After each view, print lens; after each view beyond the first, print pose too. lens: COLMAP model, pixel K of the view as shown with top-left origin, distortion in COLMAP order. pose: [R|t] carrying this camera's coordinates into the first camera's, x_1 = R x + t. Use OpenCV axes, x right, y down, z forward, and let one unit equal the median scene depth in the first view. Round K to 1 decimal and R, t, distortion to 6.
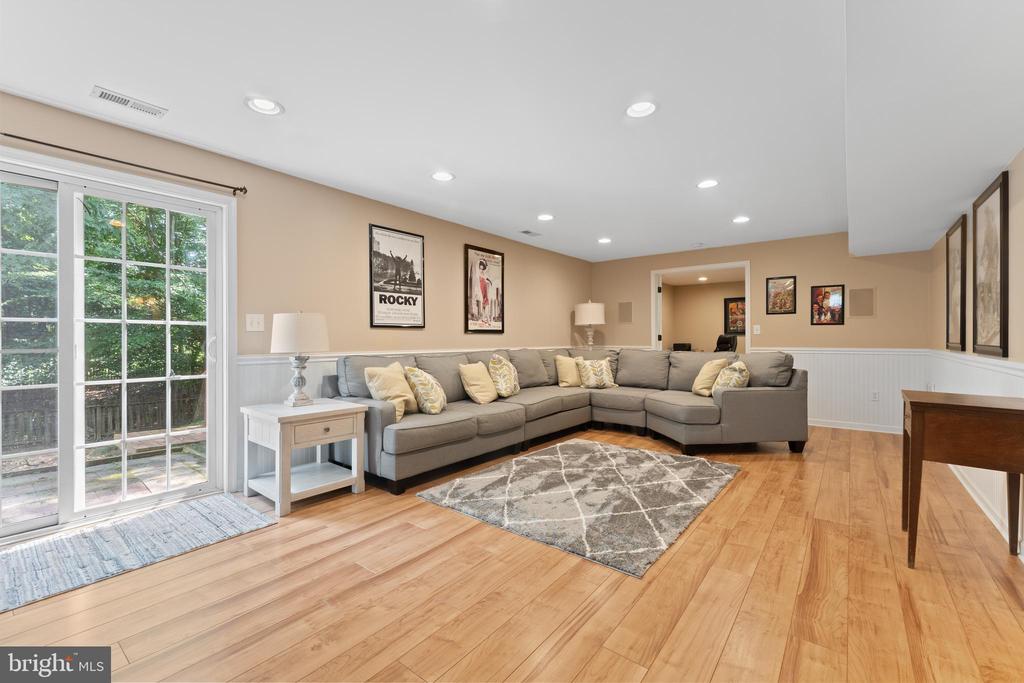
lens RADIAL K [[434.1, 0, 511.4], [0, 434.1, 346.6], [0, 0, 1]] dist [0.001240, 0.000165]
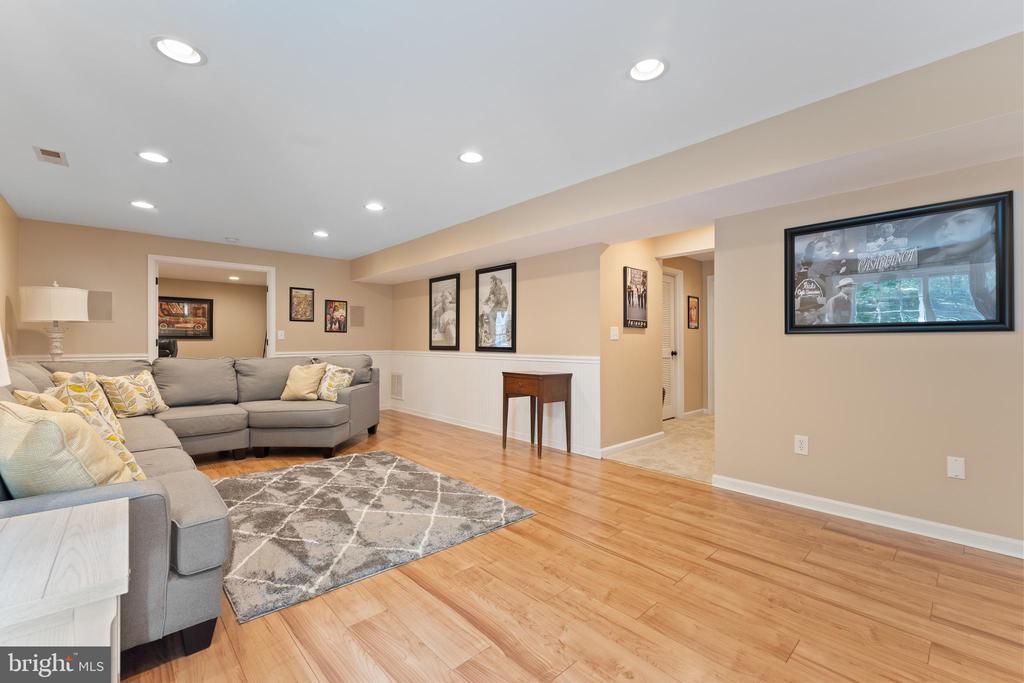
lens RADIAL K [[434.1, 0, 510.4], [0, 434.1, 342.4], [0, 0, 1]] dist [0.001240, 0.000165]
pose [[0.153602, 0.002665, 0.988129, -0.584095], [0.017928, 0.999824, -0.005483, -0.008625], [-0.987970, 0.018558, 0.153528, 0.453065]]
